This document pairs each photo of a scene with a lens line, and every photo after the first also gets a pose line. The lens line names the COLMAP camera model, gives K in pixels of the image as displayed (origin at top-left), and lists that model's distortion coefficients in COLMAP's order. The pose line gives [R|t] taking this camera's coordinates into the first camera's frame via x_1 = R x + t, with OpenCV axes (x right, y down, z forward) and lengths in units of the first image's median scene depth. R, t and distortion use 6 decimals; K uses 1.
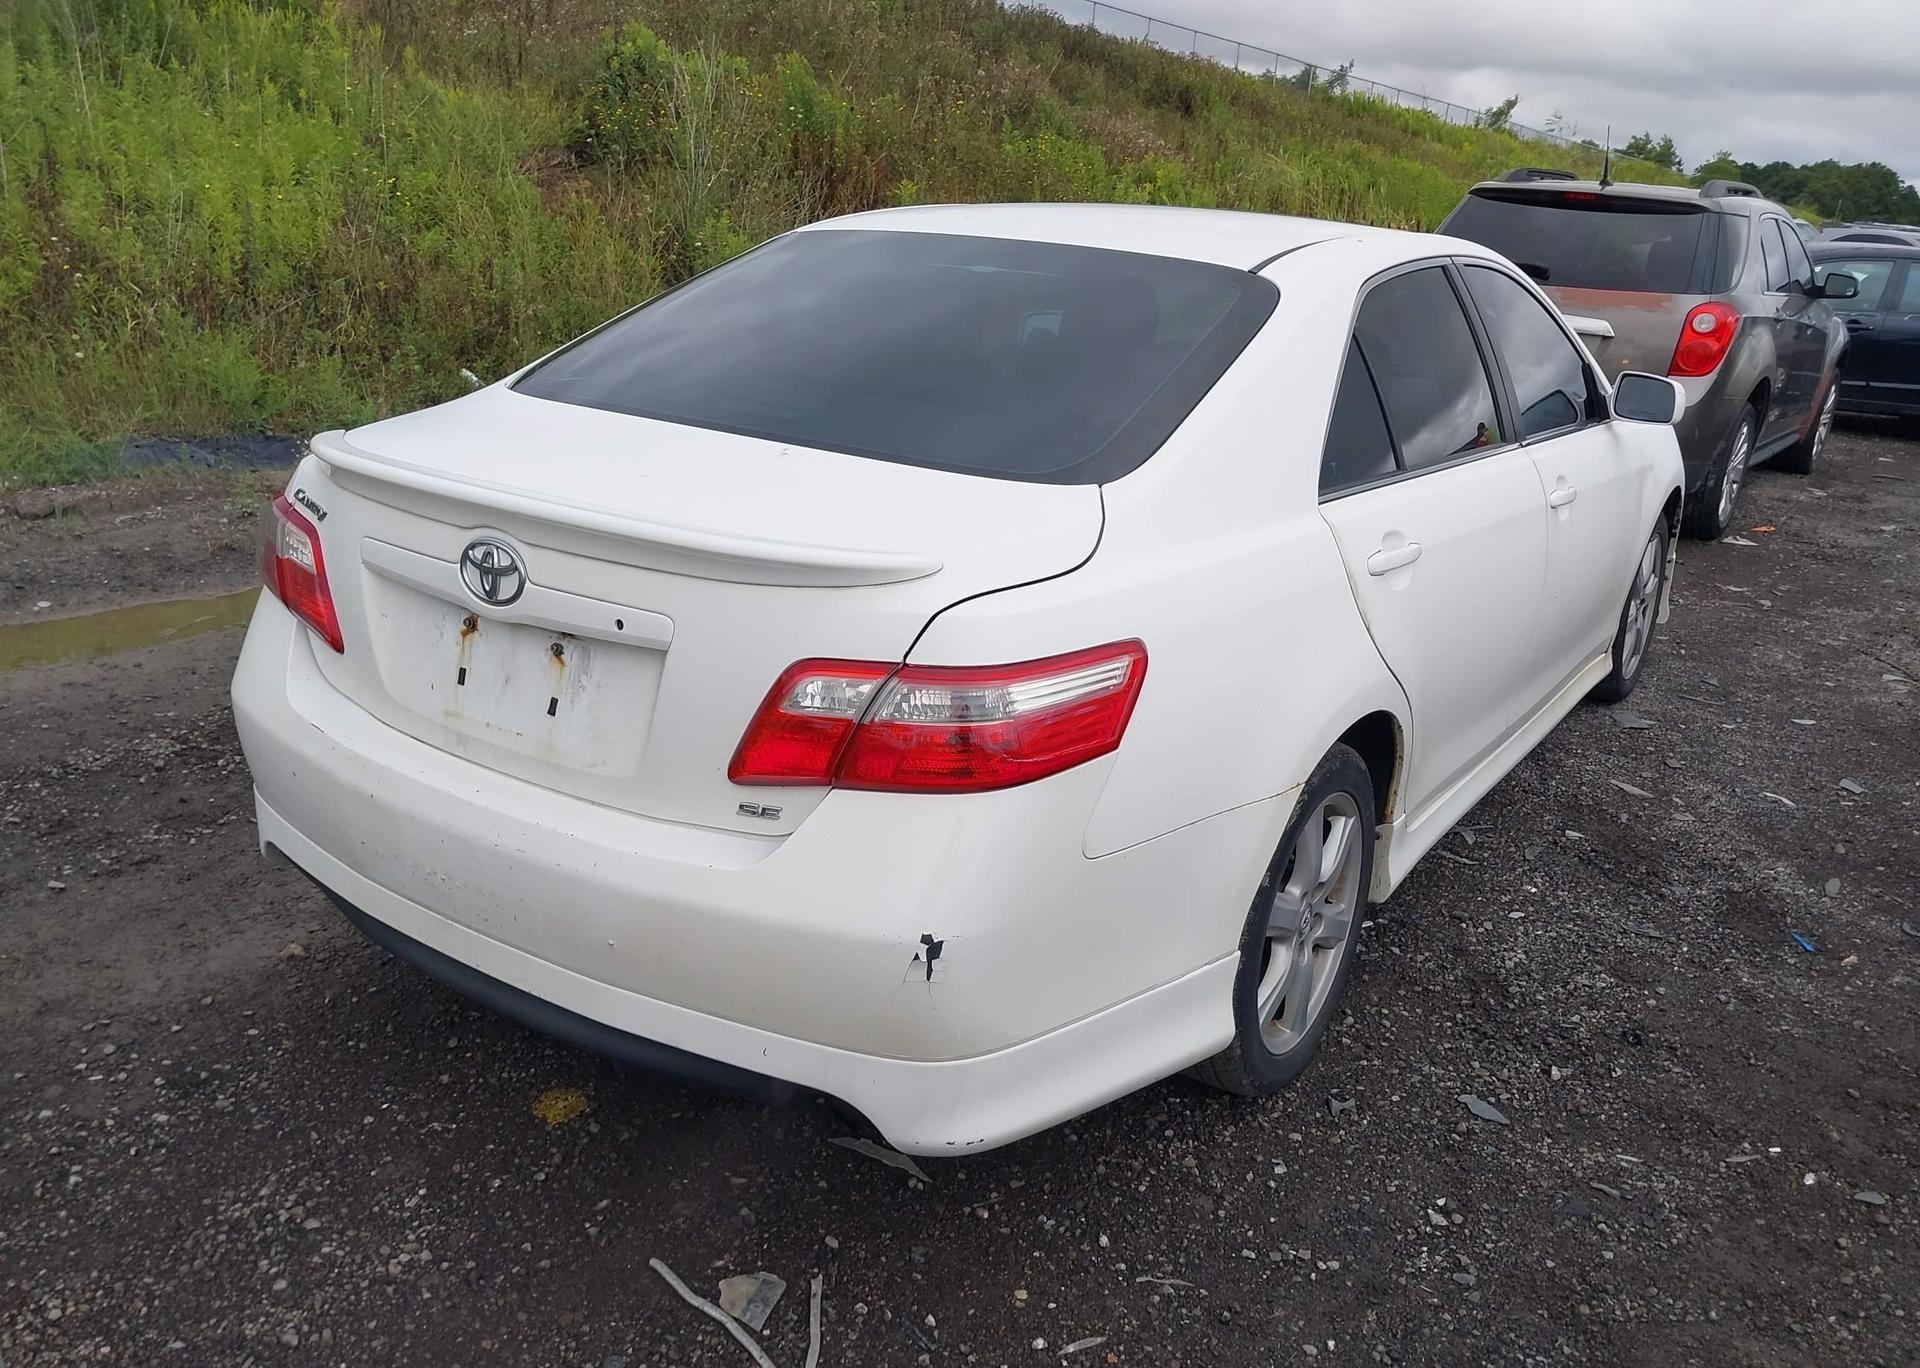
lens RADIAL K [[1520.2, 0, 963.3], [0, 1520.2, 680.3], [0, 0, 1]] dist [0.034289, -0.036863]
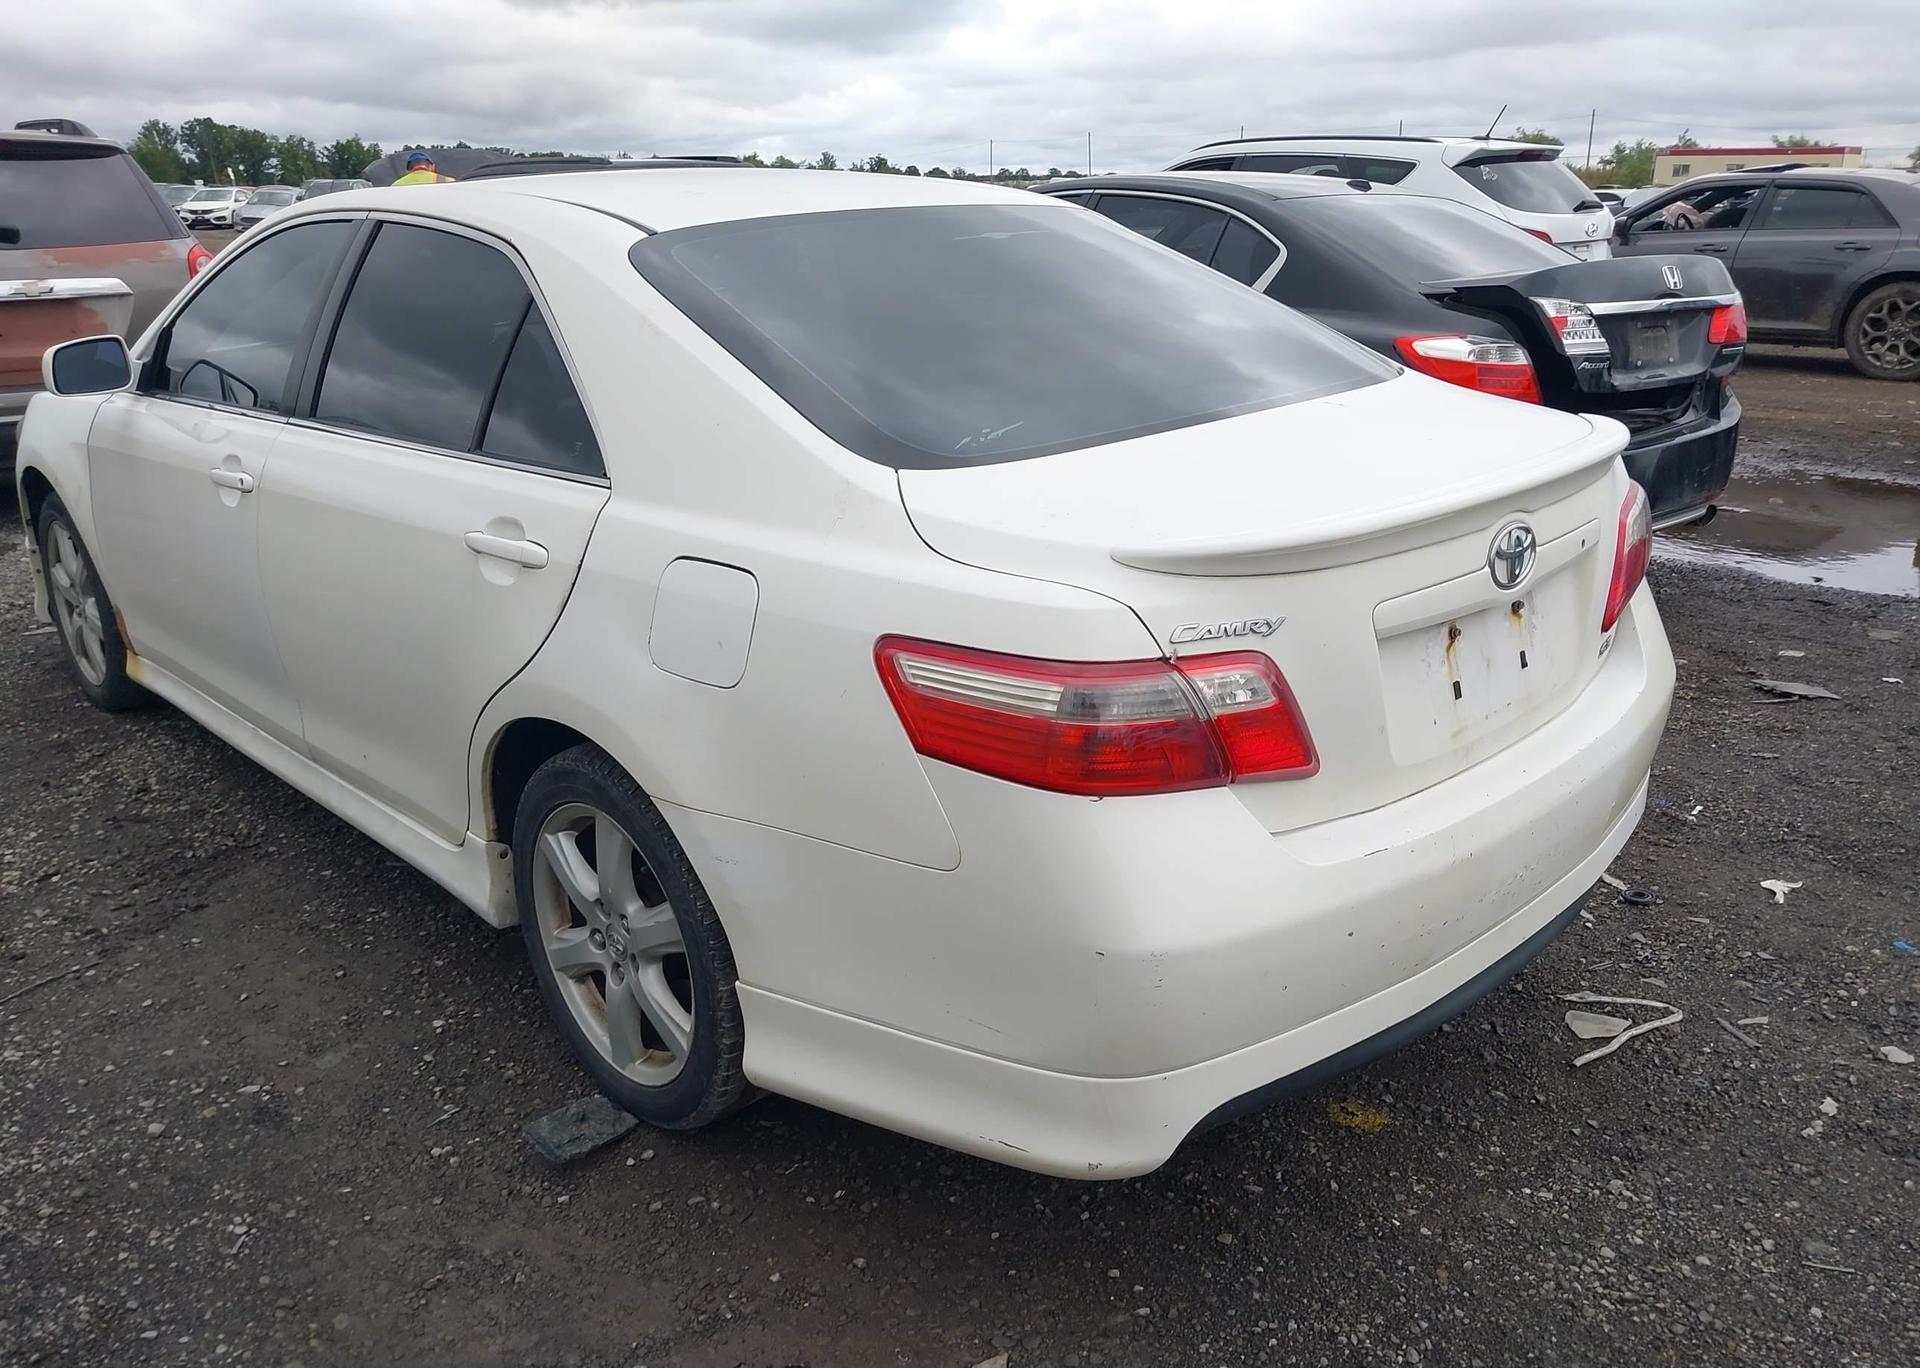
lens RADIAL K [[1520.2, 0, 961.3], [0, 1520.2, 678.3], [0, 0, 1]] dist [0.034289, -0.036863]
pose [[0.208591, -0.374319, 0.903535, -1.105573], [0.332953, 0.895850, 0.294270, -0.346788], [-0.919582, 0.239453, 0.311497, 0.873195]]
